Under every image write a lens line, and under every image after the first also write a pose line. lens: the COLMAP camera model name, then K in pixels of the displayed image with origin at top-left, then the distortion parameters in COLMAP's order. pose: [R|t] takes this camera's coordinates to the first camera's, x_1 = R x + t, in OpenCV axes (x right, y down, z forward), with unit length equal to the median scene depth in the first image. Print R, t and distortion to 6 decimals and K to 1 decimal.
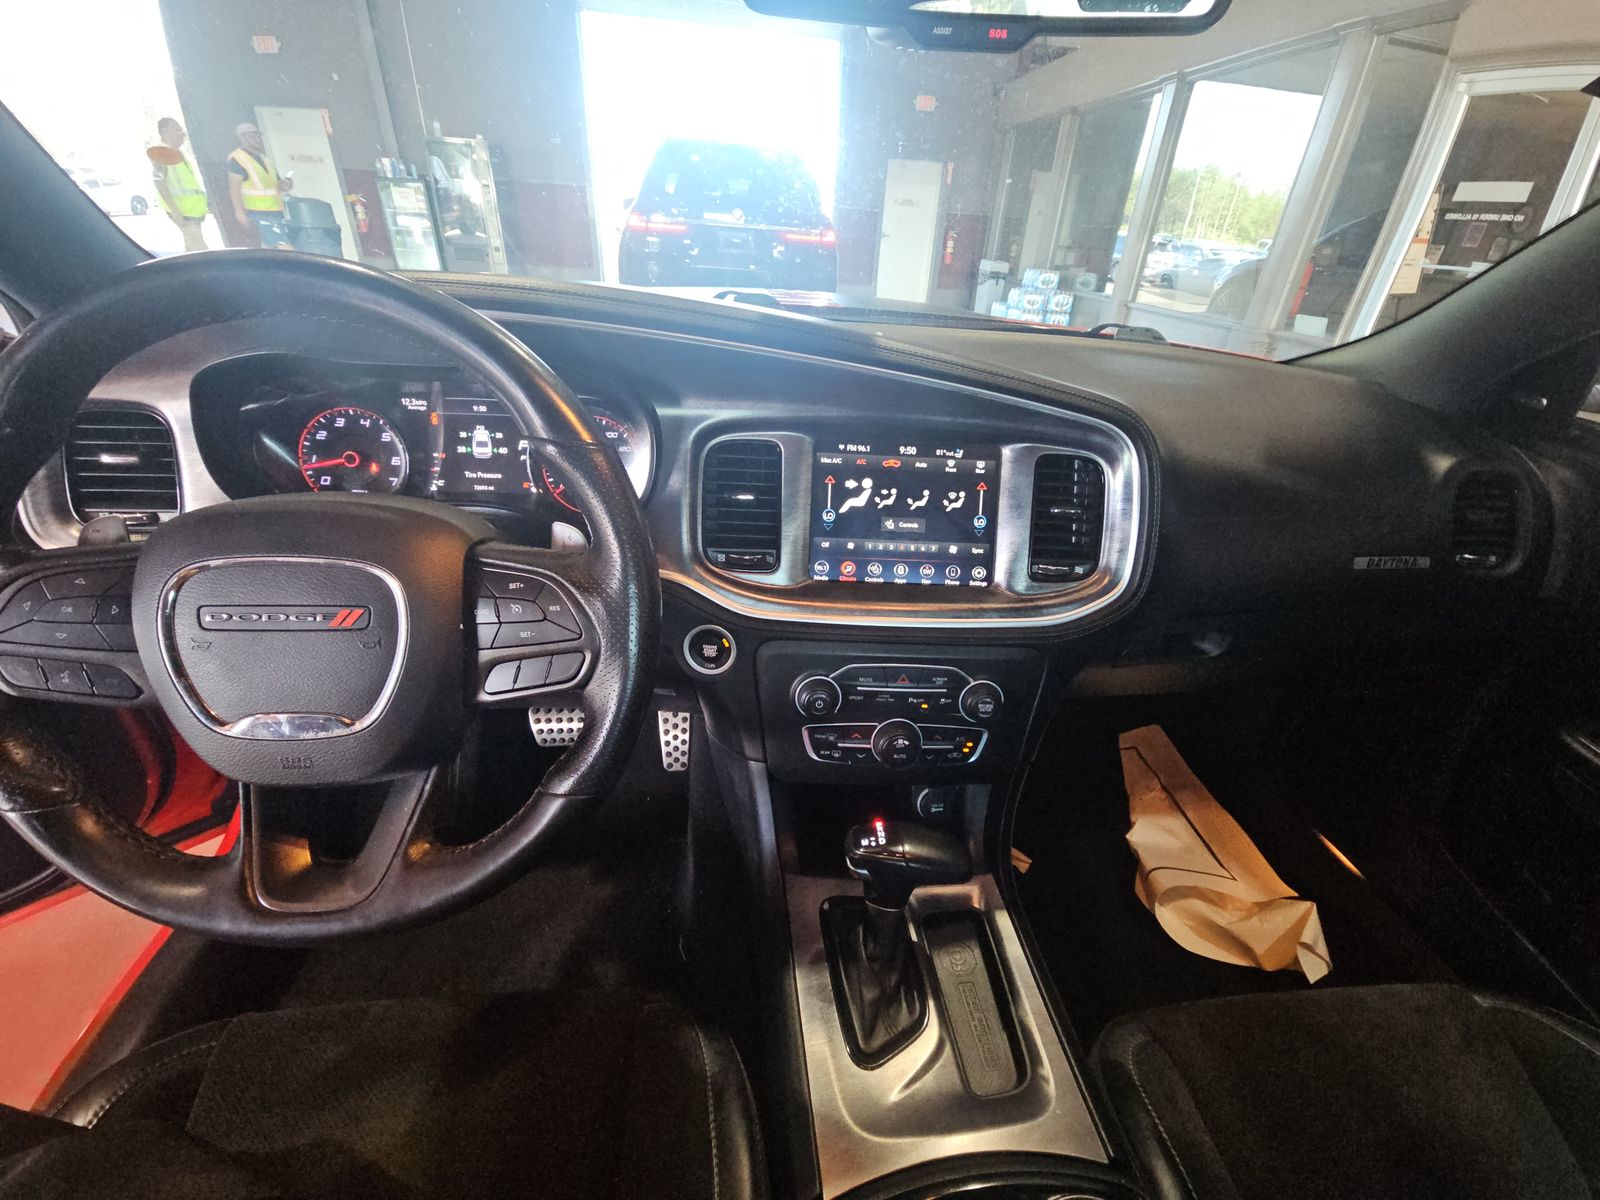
lens RADIAL K [[659.1, 0, 802.9], [0, 659.1, 607.2], [0, 0, 1]] dist [-0.000949, -0.008127]
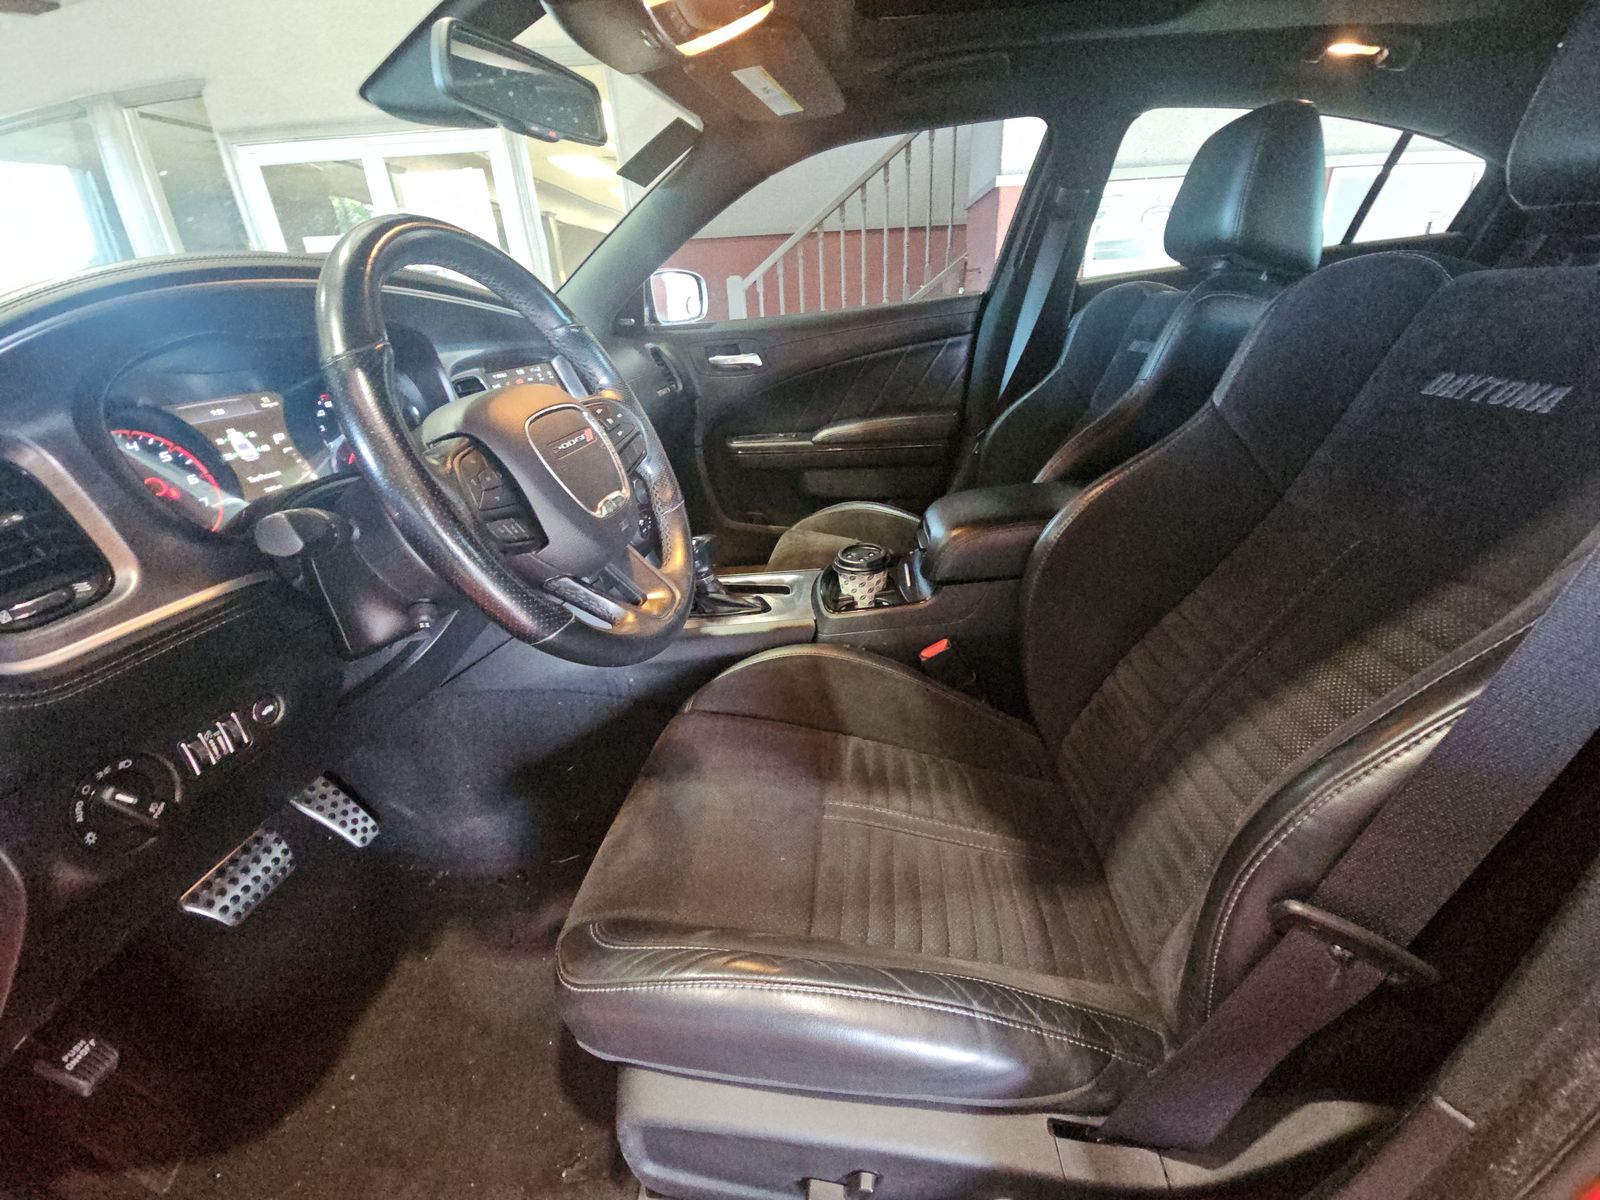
lens RADIAL K [[650.8, 0, 819.0], [0, 650.8, 597.2], [0, 0, 1]] dist [0.033820, -0.023105]
pose [[0.176702, -0.464935, 0.867532, -1.277440], [0.540393, 0.782503, 0.309297, 0.077218], [-0.822649, 0.414154, 0.389518, 0.039018]]
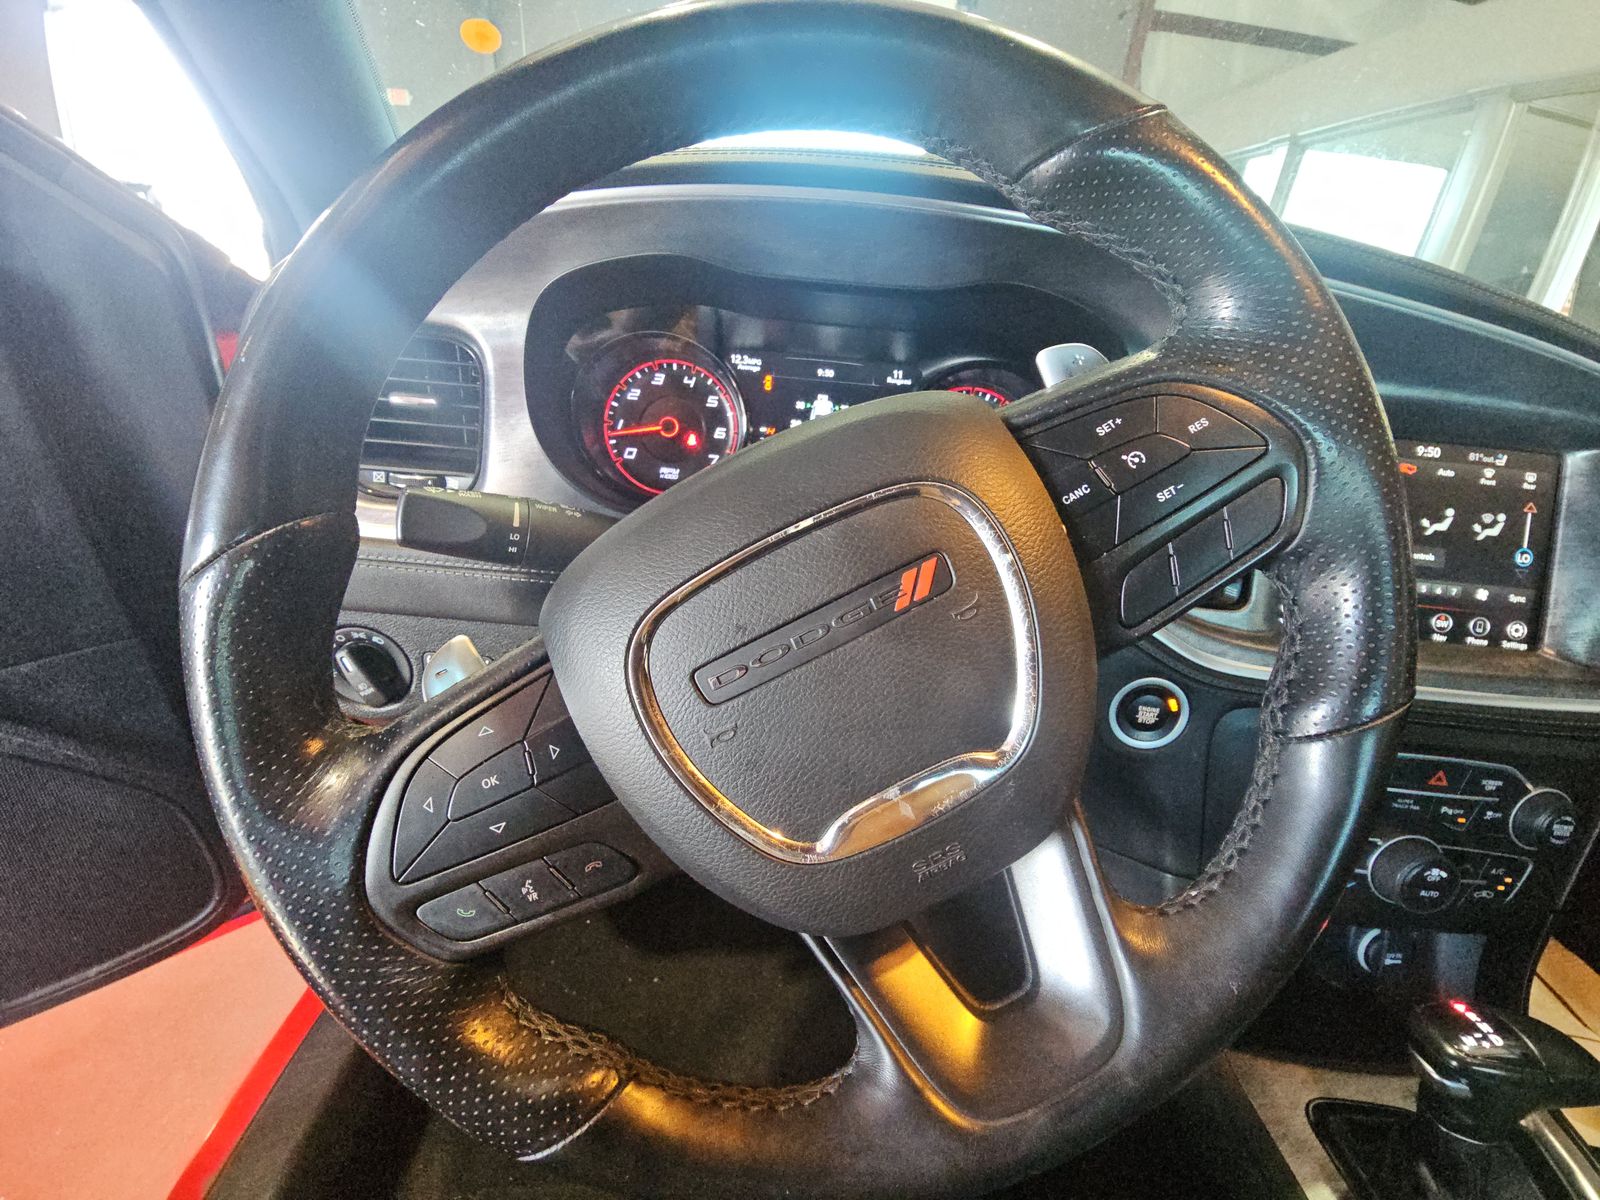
lens RADIAL K [[659.1, 0, 802.9], [0, 659.1, 607.2], [0, 0, 1]] dist [-0.000949, -0.008127]
pose [[0.993901, 0.065794, -0.088502, -0.430929], [-0.071701, 0.995285, -0.065317, 0.023062], [0.083787, 0.071264, 0.993932, 0.251638]]
